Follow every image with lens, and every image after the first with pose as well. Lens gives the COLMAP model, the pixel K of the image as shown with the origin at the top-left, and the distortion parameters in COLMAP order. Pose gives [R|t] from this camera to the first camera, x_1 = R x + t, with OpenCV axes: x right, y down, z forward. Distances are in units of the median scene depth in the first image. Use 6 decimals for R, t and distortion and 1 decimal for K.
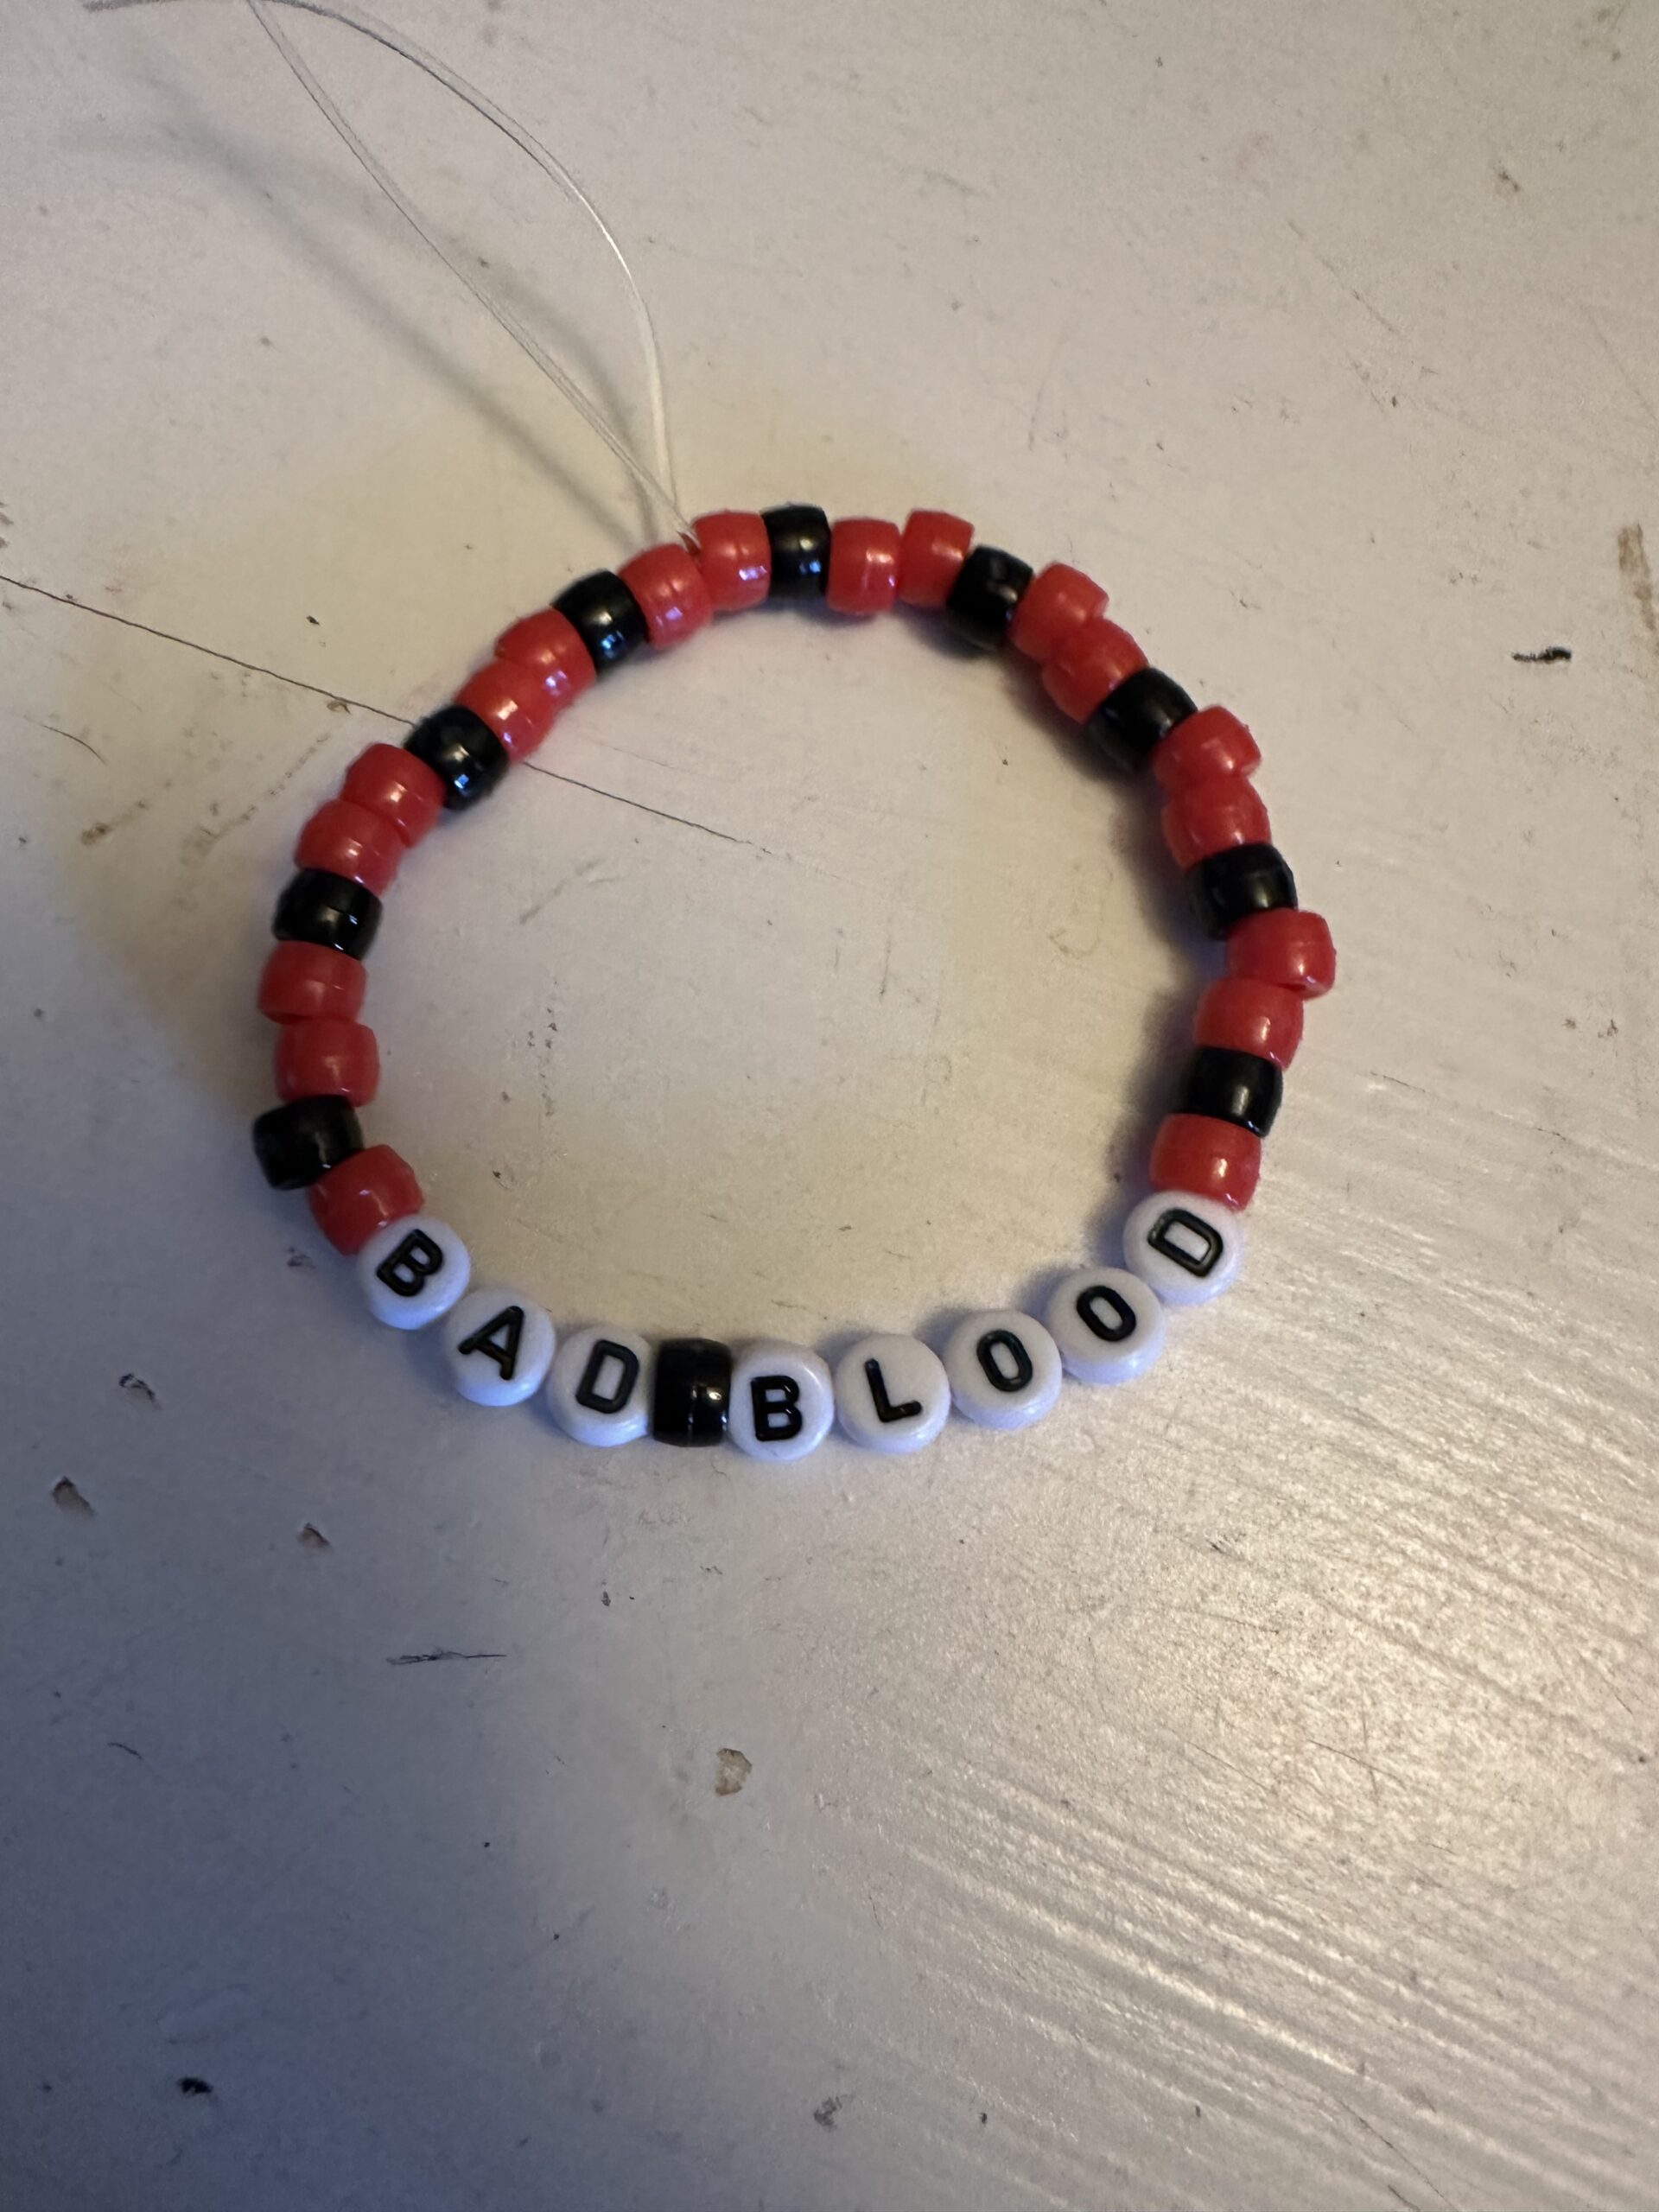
lens RADIAL K [[1520.9, 0, 680.2], [0, 1520.9, 1029.0], [0, 0, 1]] dist [-0.011683, 0.005071]
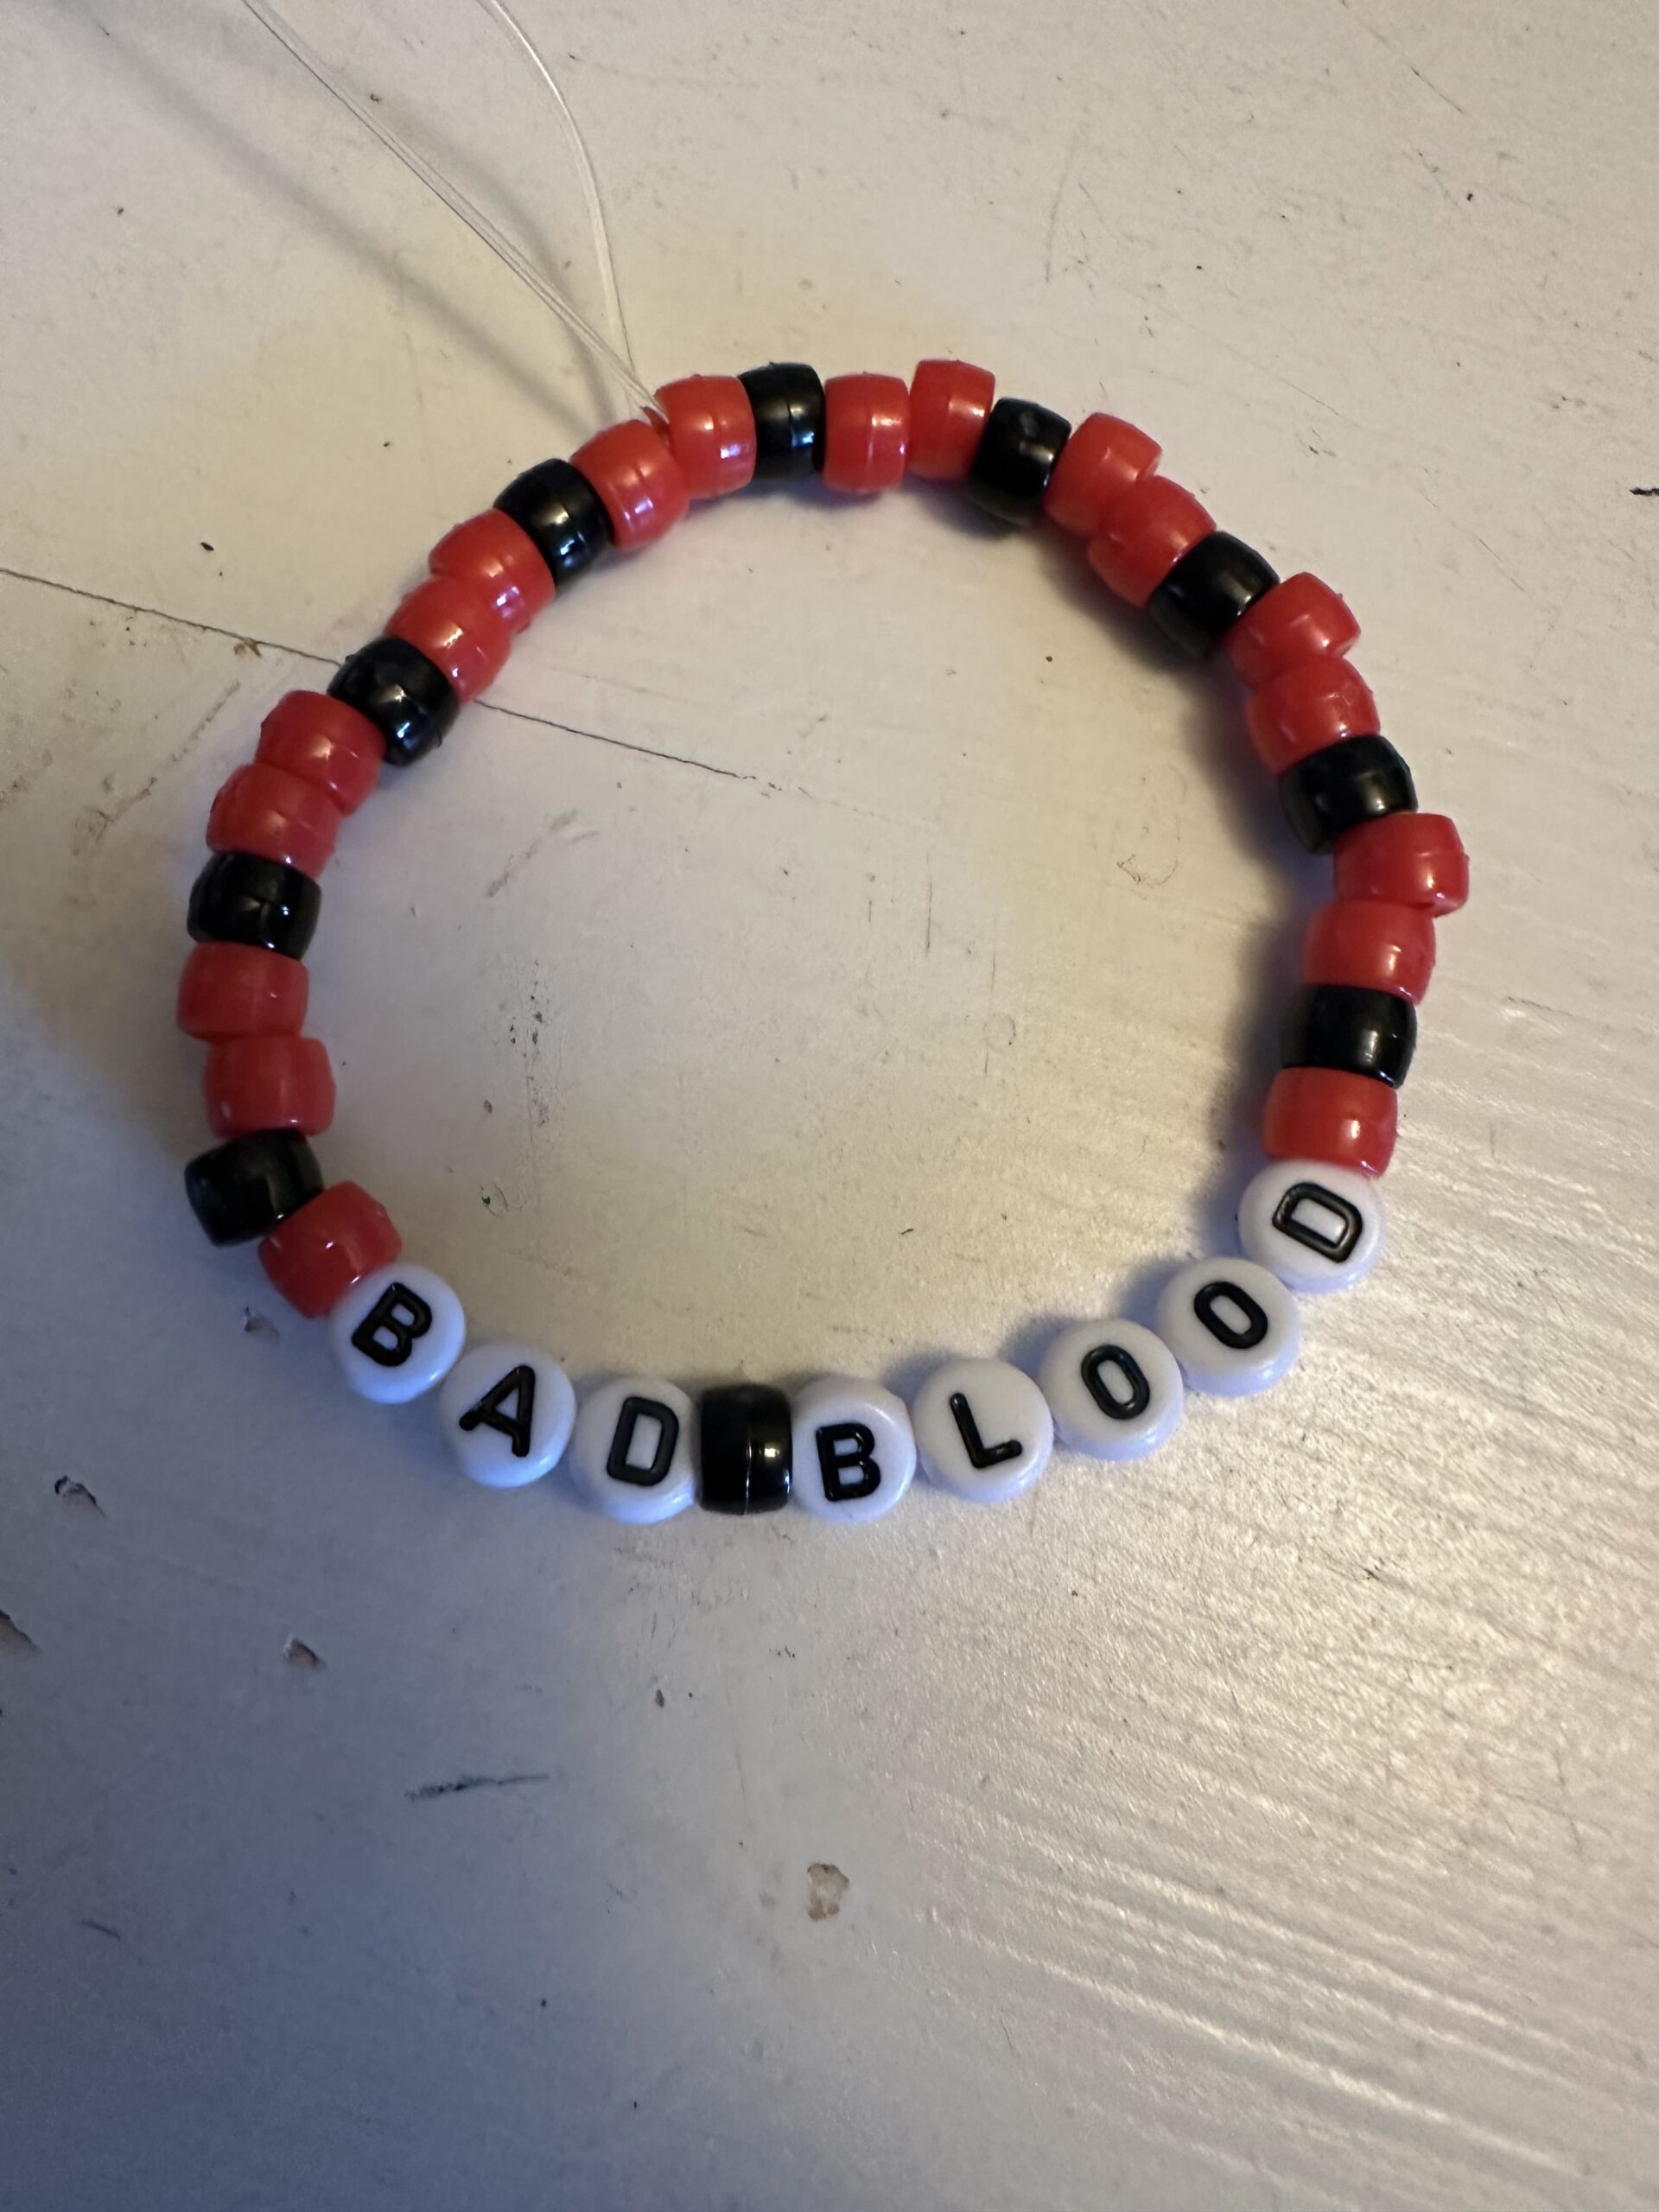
lens RADIAL K [[1520.9, 0, 680.2], [0, 1520.9, 1029.0], [0, 0, 1]] dist [-0.011683, 0.005071]
pose [[0.996690, -0.077429, 0.024755, -0.028905], [0.076089, 0.995790, 0.051120, -0.033820], [-0.028609, -0.049067, 0.998386, 0.174940]]
